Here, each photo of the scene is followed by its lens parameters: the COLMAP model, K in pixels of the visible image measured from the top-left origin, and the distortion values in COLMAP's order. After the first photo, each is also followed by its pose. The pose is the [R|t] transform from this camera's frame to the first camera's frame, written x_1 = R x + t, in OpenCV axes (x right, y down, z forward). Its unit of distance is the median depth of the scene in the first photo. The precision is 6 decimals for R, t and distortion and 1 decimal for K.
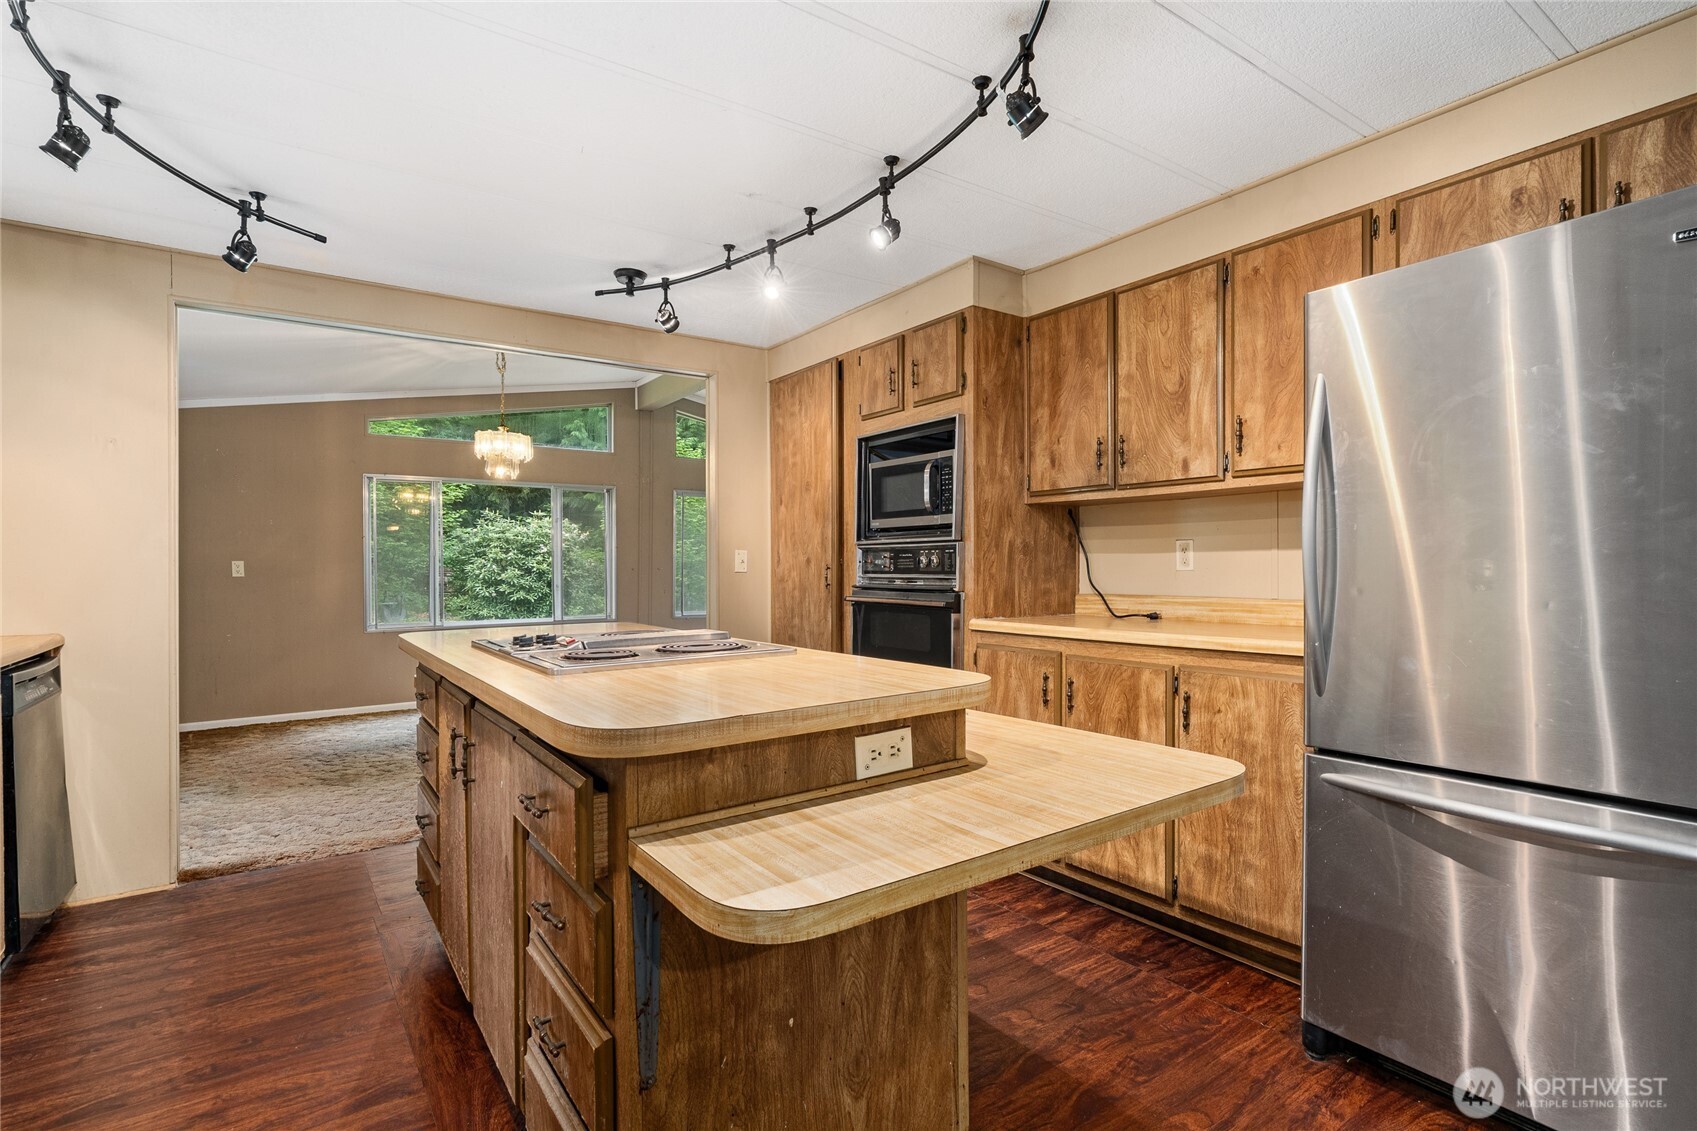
lens RADIAL K [[812.0, 0, 847.5], [0, 812.0, 561.3], [0, 0, 1]] dist [-0.000173, 0.001663]
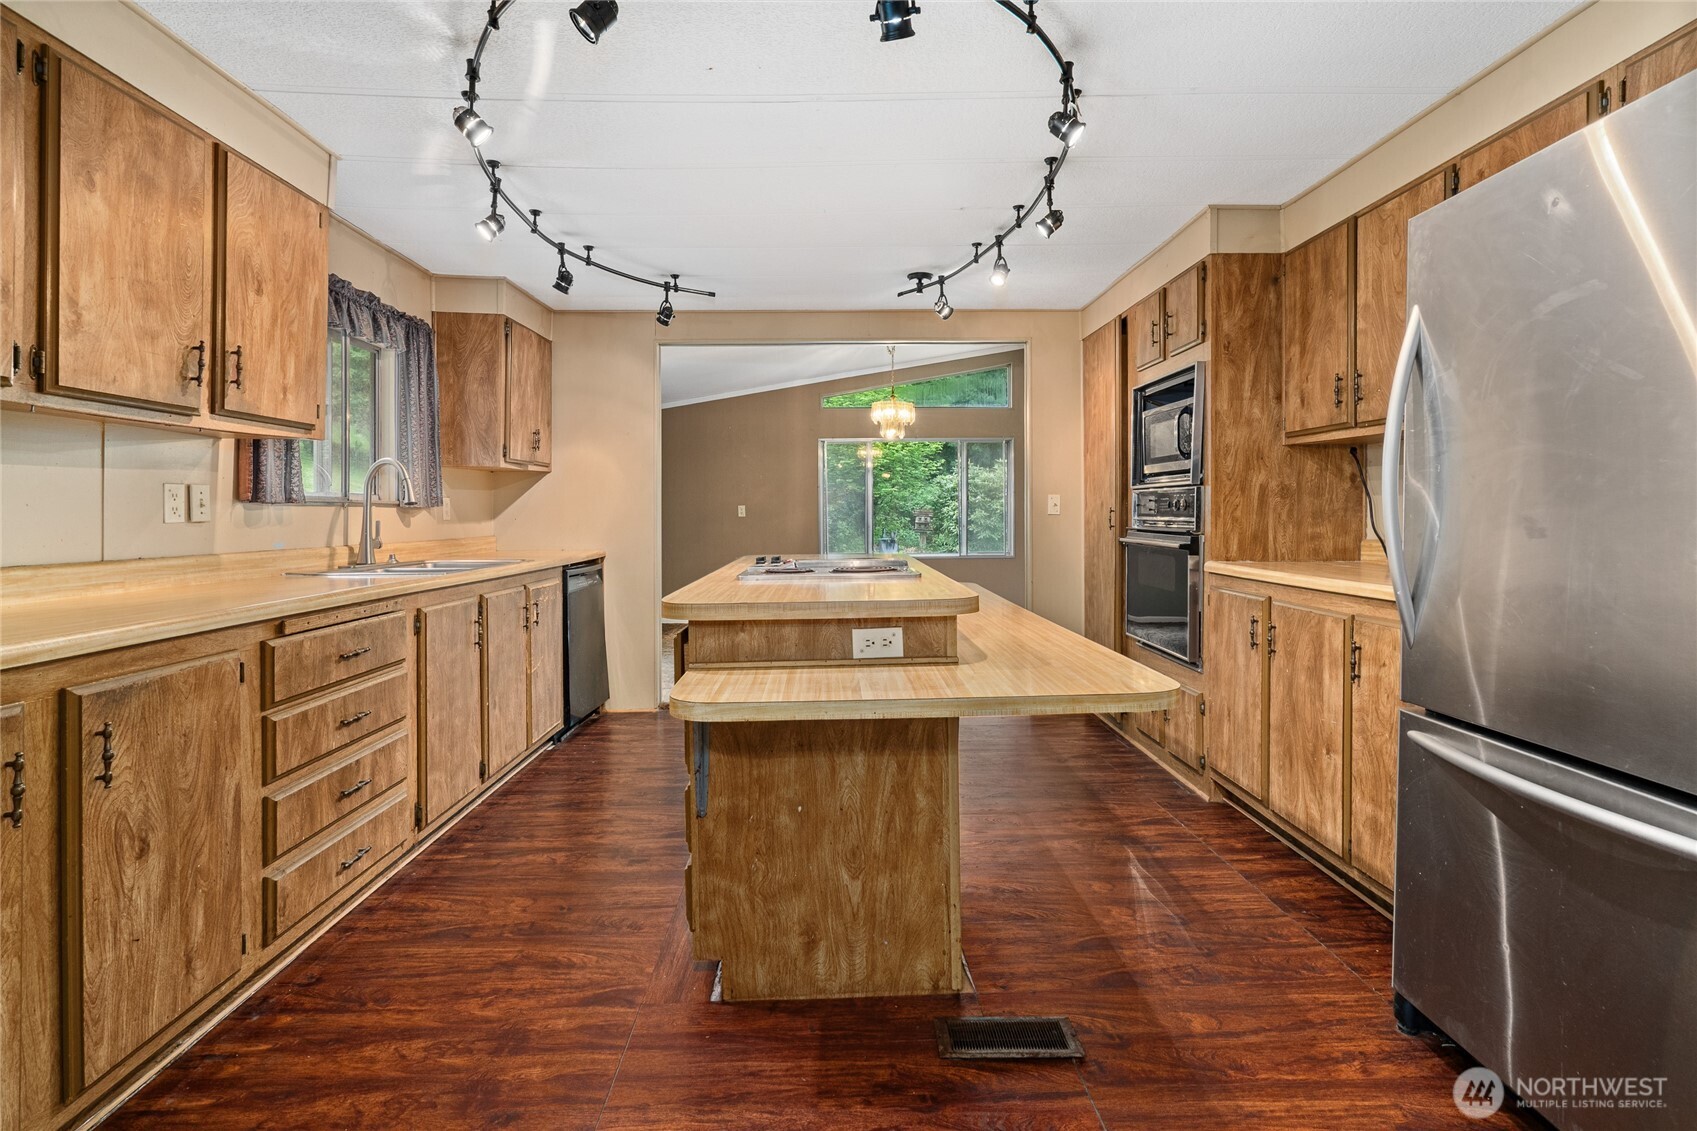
lens RADIAL K [[777.8, 0, 846.4], [0, 777.8, 503.5], [0, 0, 1]] dist [0.001009, 0.000794]
pose [[0.833460, -0.003853, -0.552566, 0.332986], [0.003924, 0.999992, -0.001054, -0.002517], [0.552565, -0.001290, 0.833469, -0.070480]]
